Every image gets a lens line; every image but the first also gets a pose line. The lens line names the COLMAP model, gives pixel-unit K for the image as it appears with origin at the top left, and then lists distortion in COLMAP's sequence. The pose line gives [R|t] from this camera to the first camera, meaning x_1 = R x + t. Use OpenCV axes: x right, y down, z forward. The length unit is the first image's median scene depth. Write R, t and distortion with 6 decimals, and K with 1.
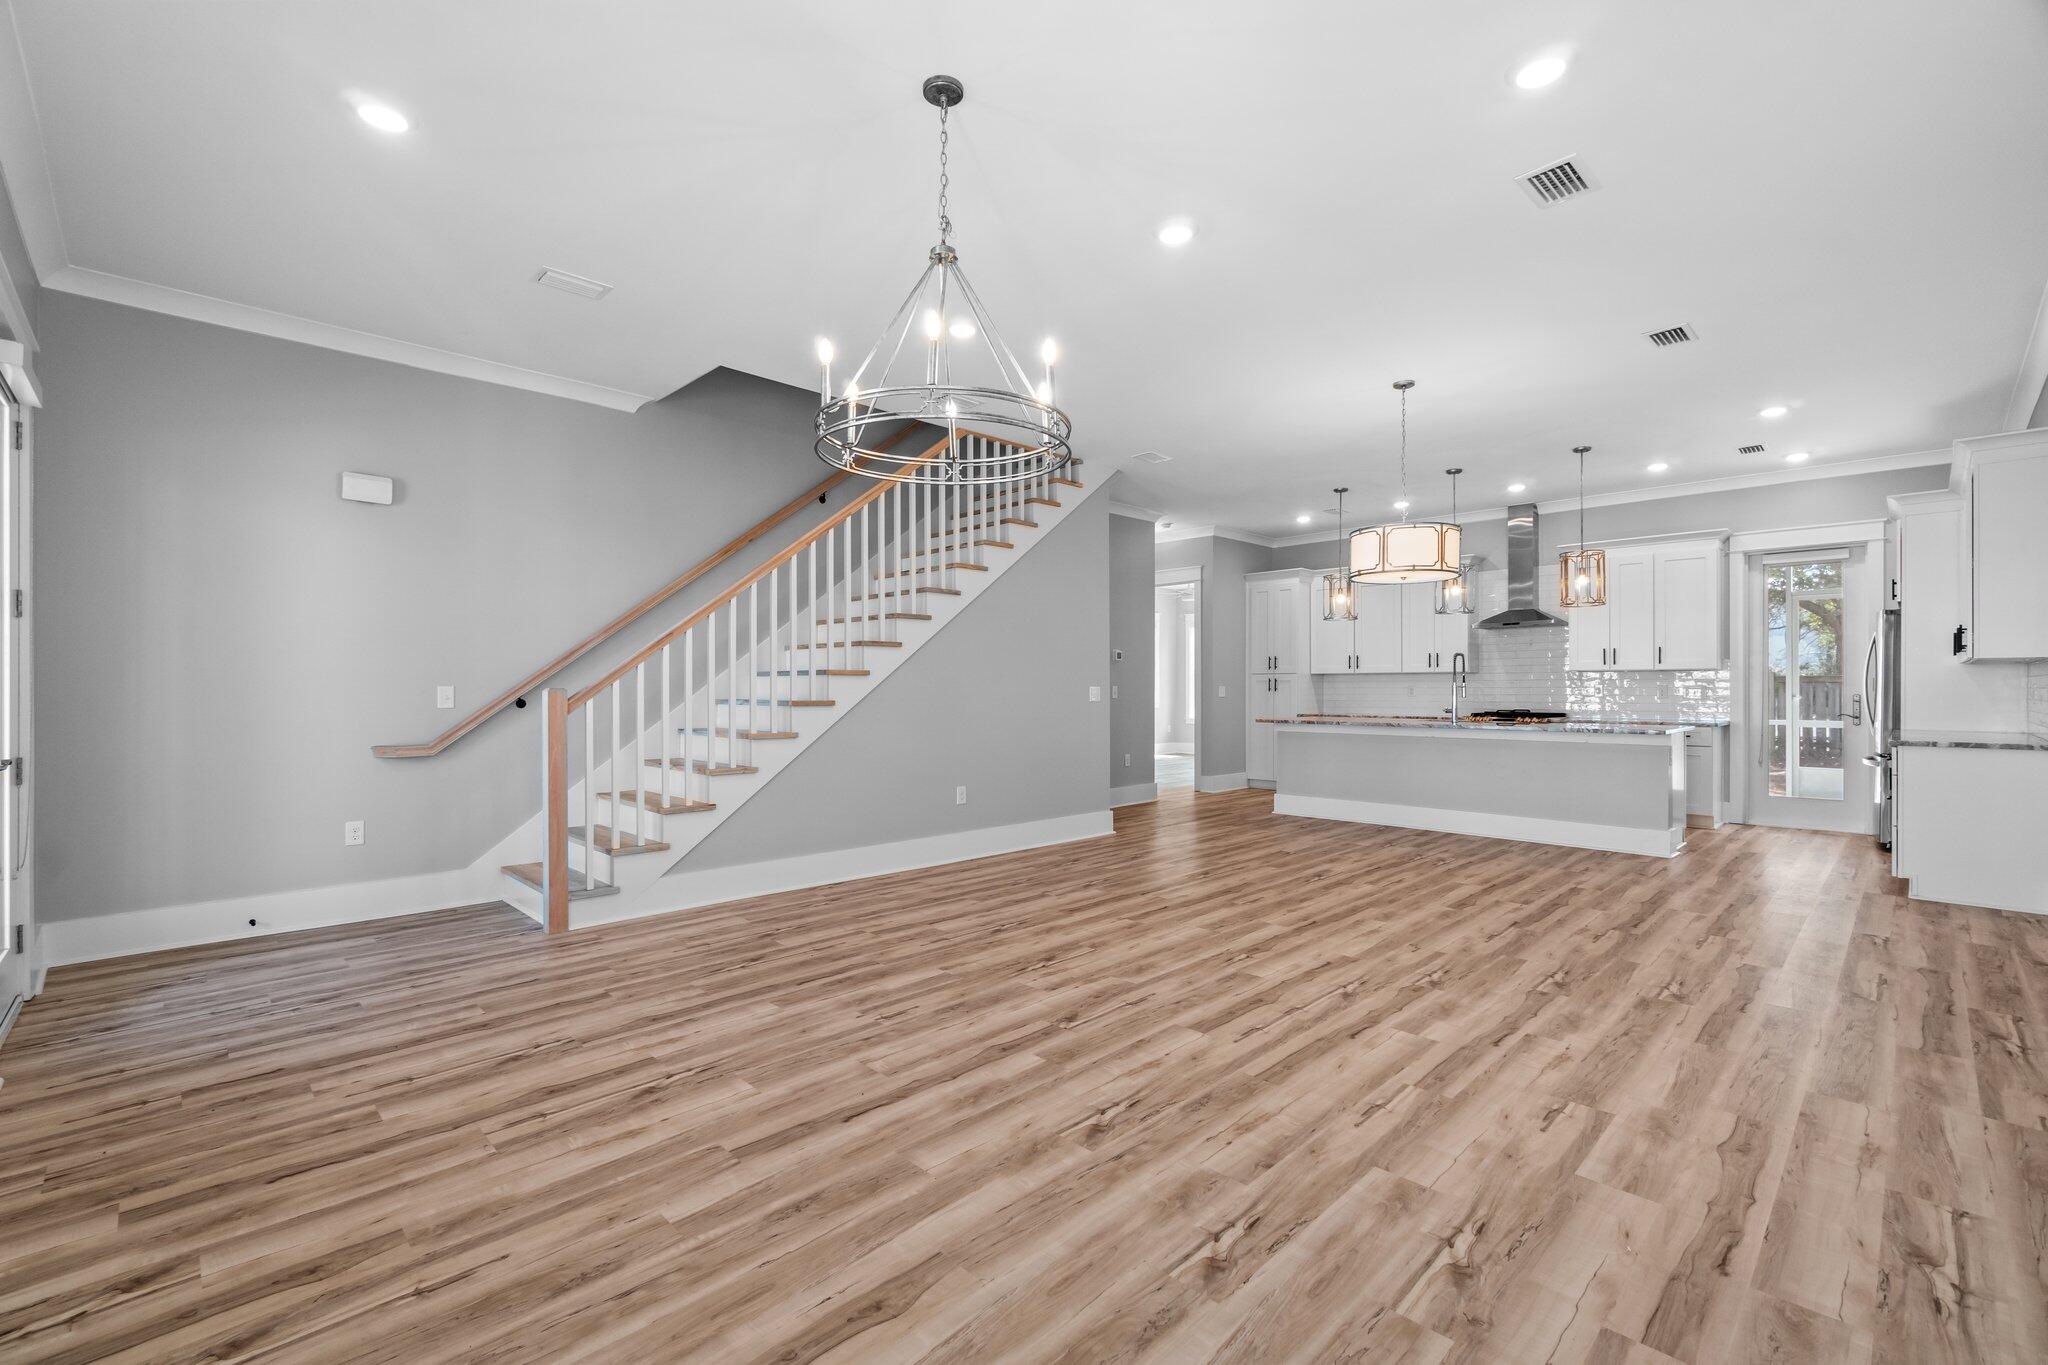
lens RADIAL K [[884.9, 0, 1037.3], [0, 884.9, 684.4], [0, 0, 1]] dist [-0.005116, 0.000589]
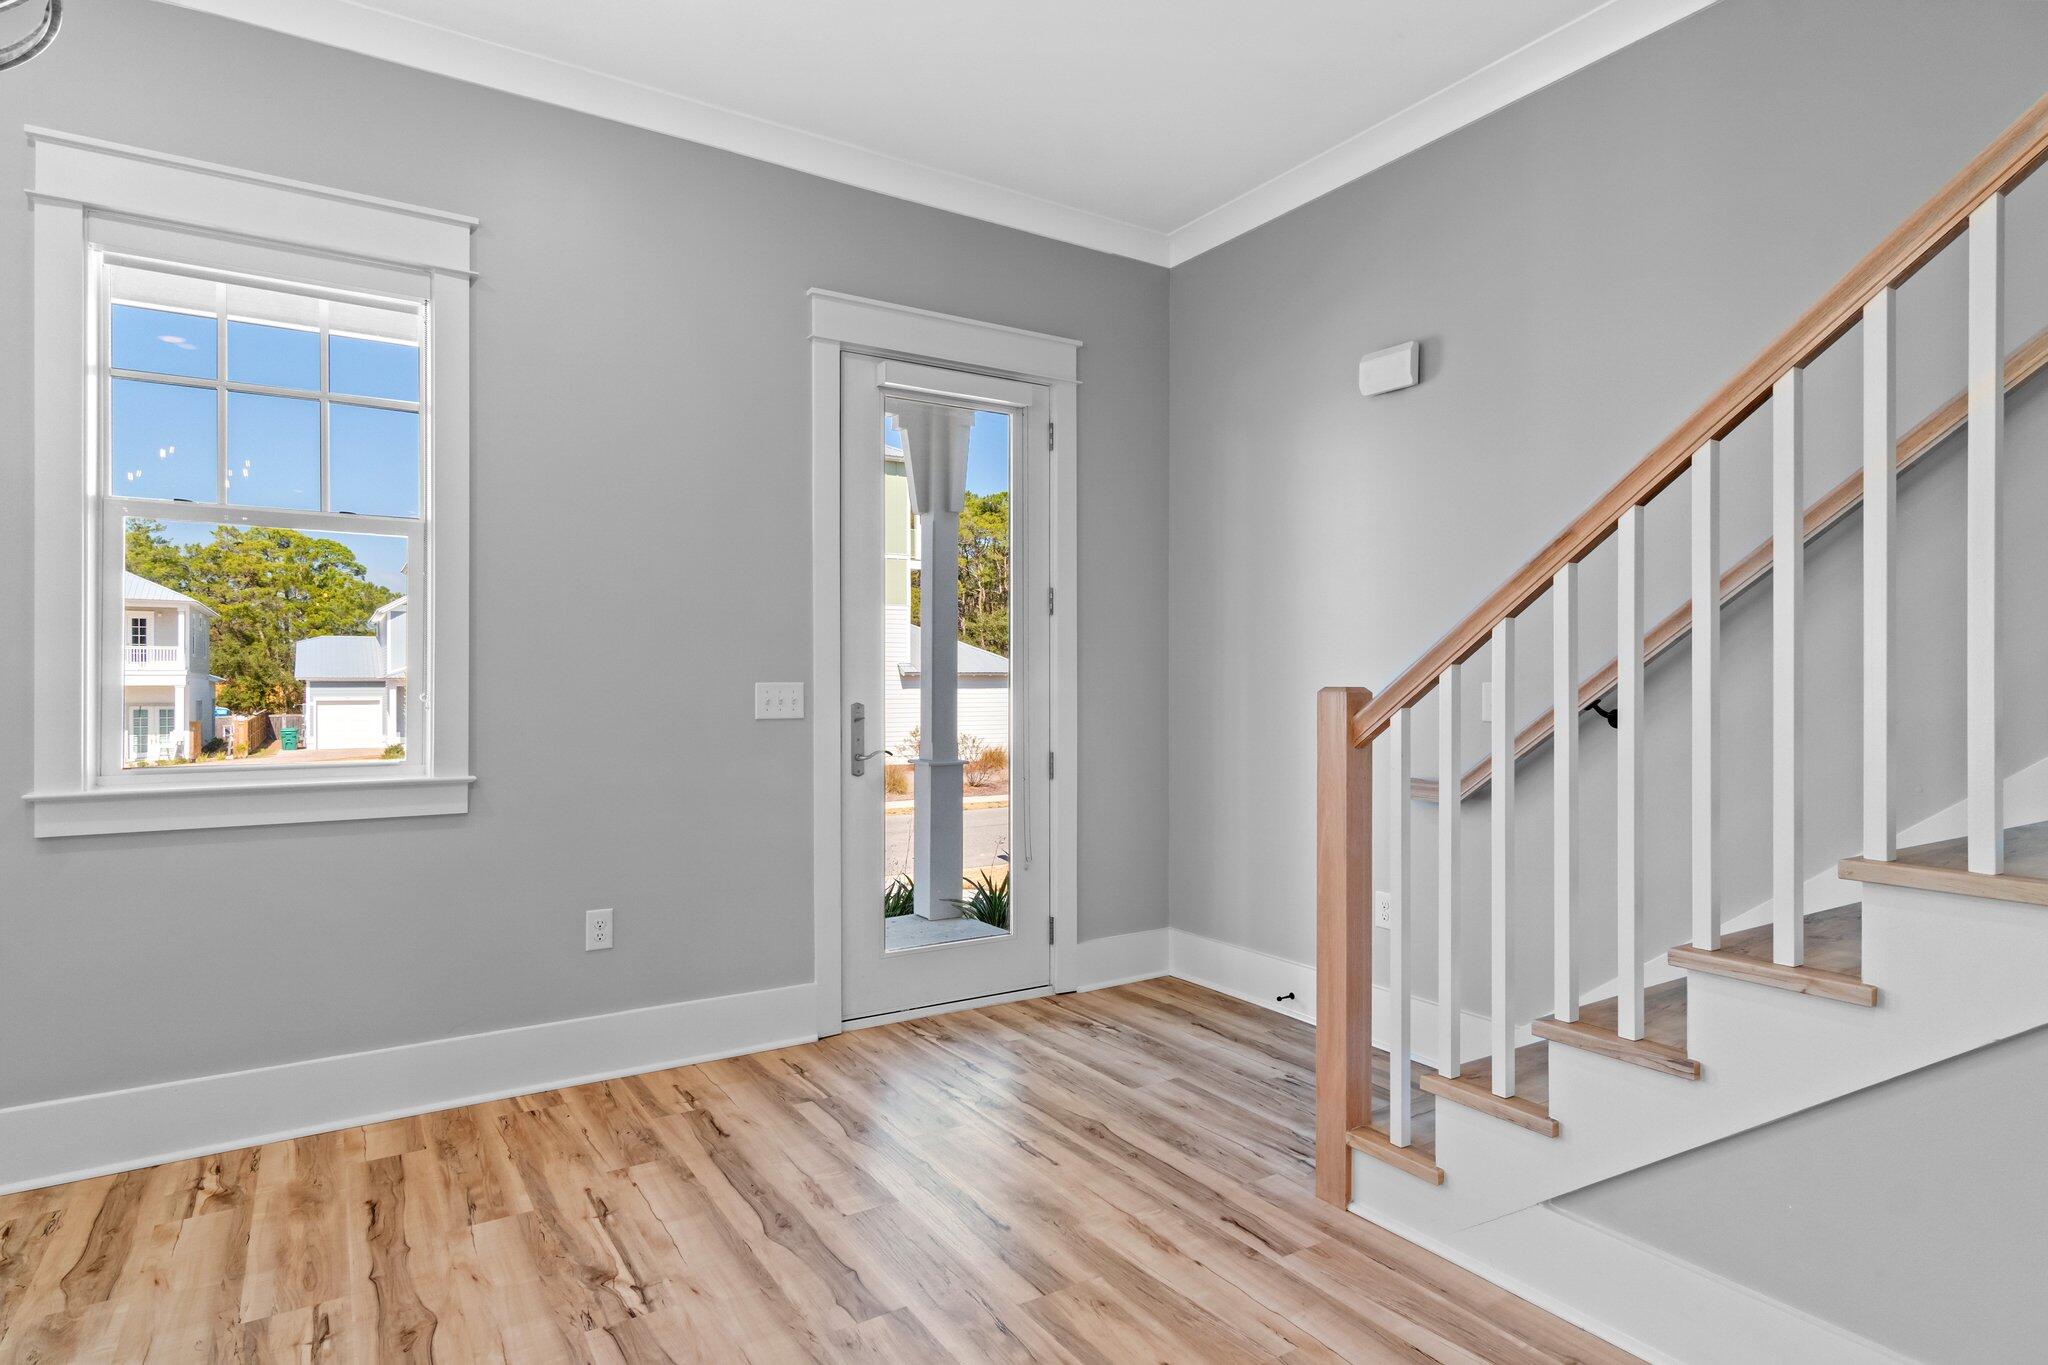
lens RADIAL K [[1091.7, 0, 1019.6], [0, 1091.7, 682.0], [0, 0, 1]] dist [0.003287, -0.001009]
pose [[-0.217766, 0.000891, -0.976001, 0.087532], [0.003938, 0.999992, 0.000034, 0.000717], [0.975993, -0.003836, -0.217768, 1.234886]]
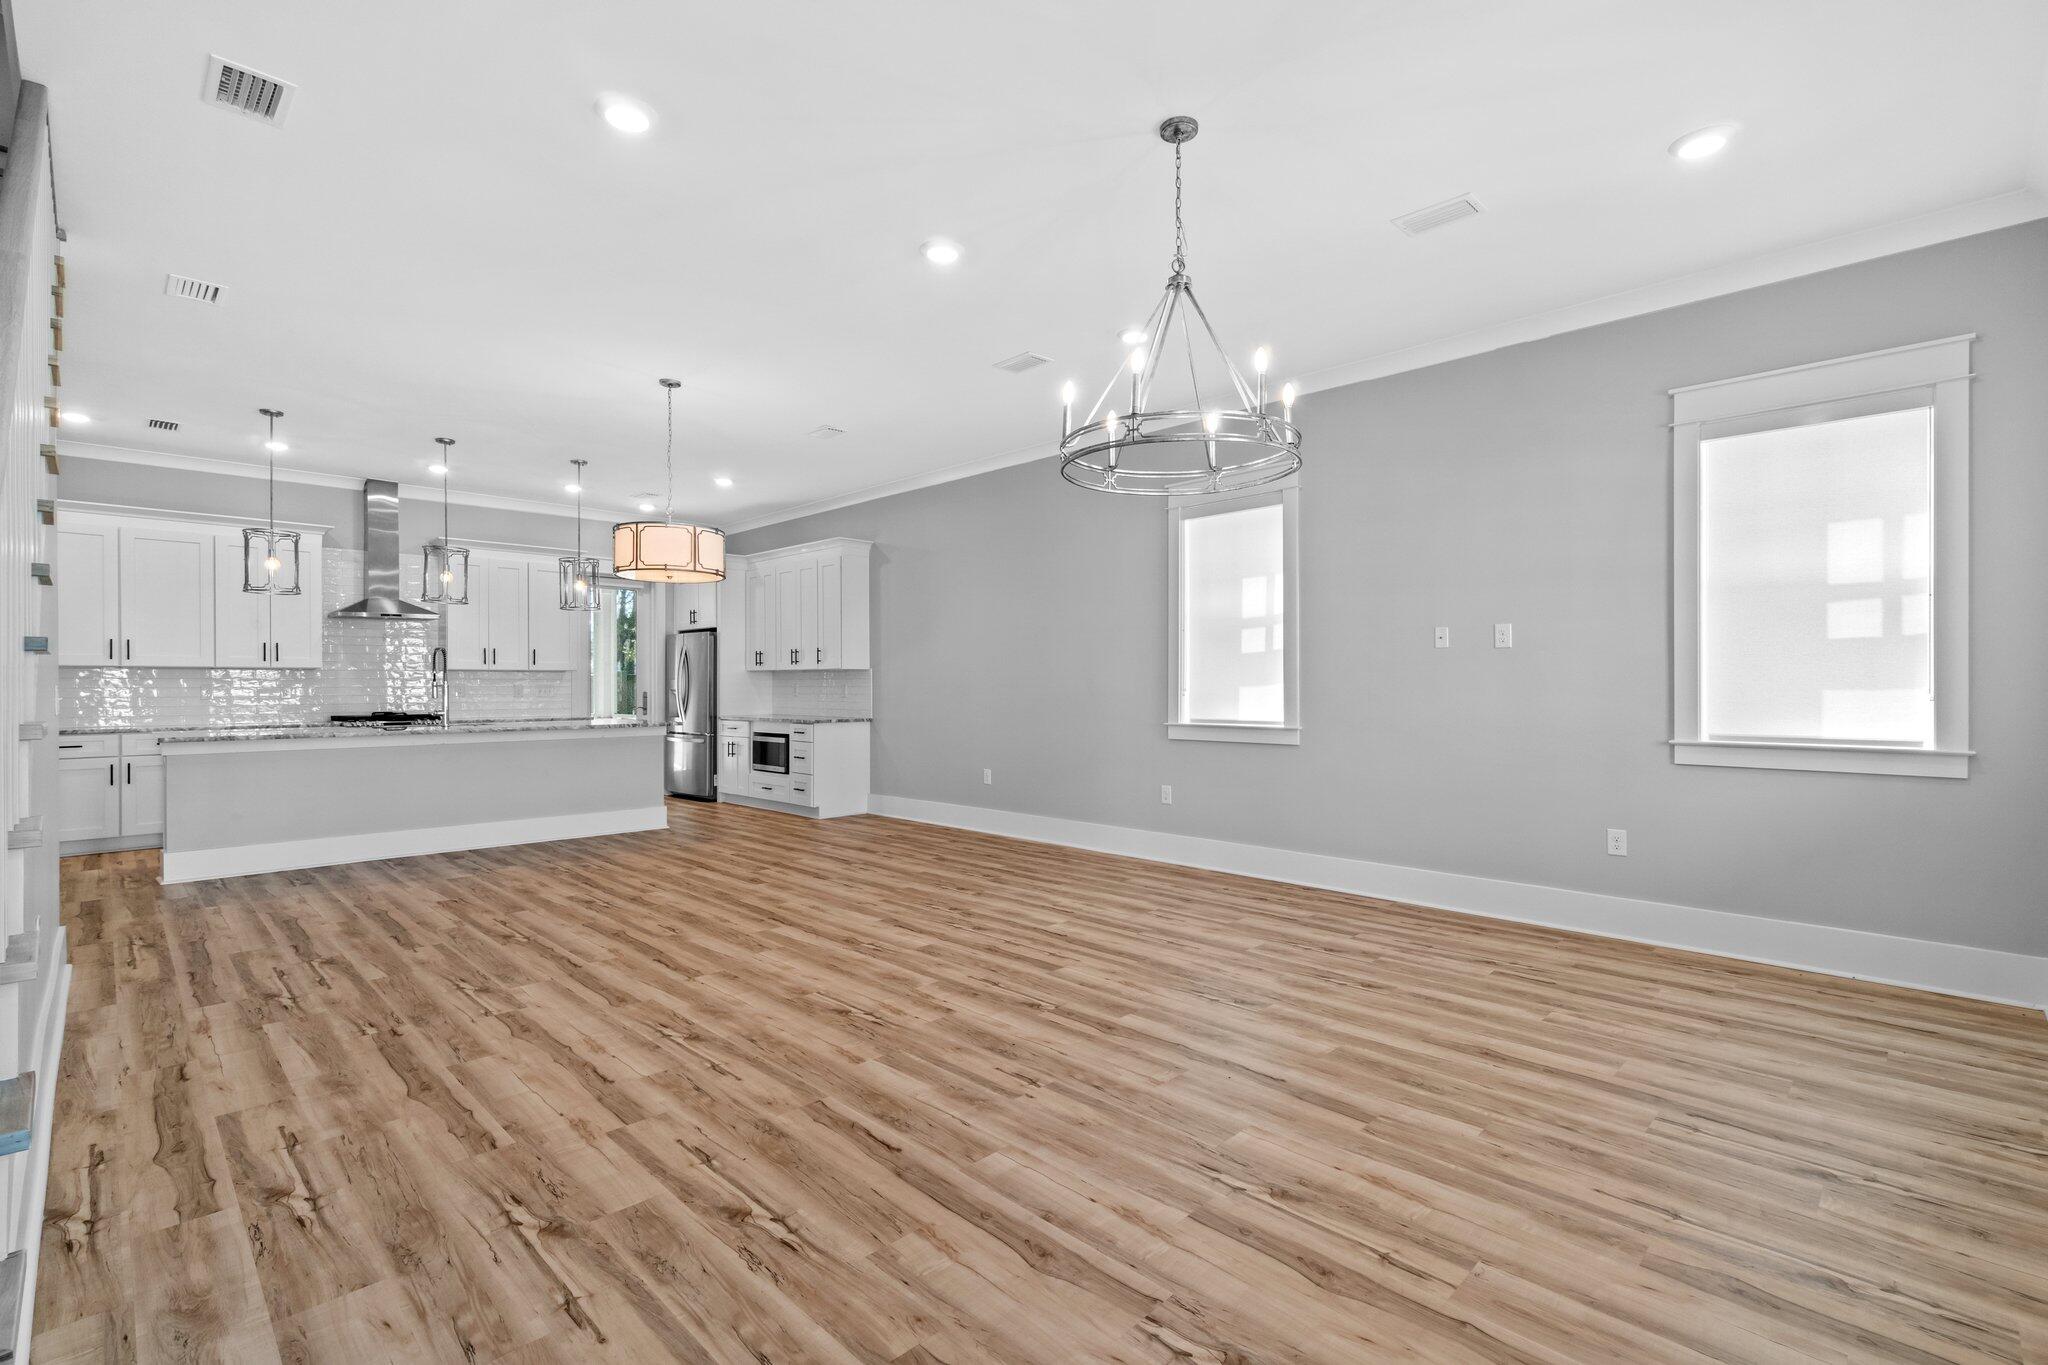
lens RADIAL K [[915.9, 0, 1014.8], [0, 915.9, 677.3], [0, 0, 1]] dist [0.001313, -0.002240]
pose [[0.003190, 0.009795, 0.999947, -0.983385], [-0.002463, 0.999949, -0.009787, 0.003417], [-0.999992, -0.002432, 0.003214, 0.960731]]
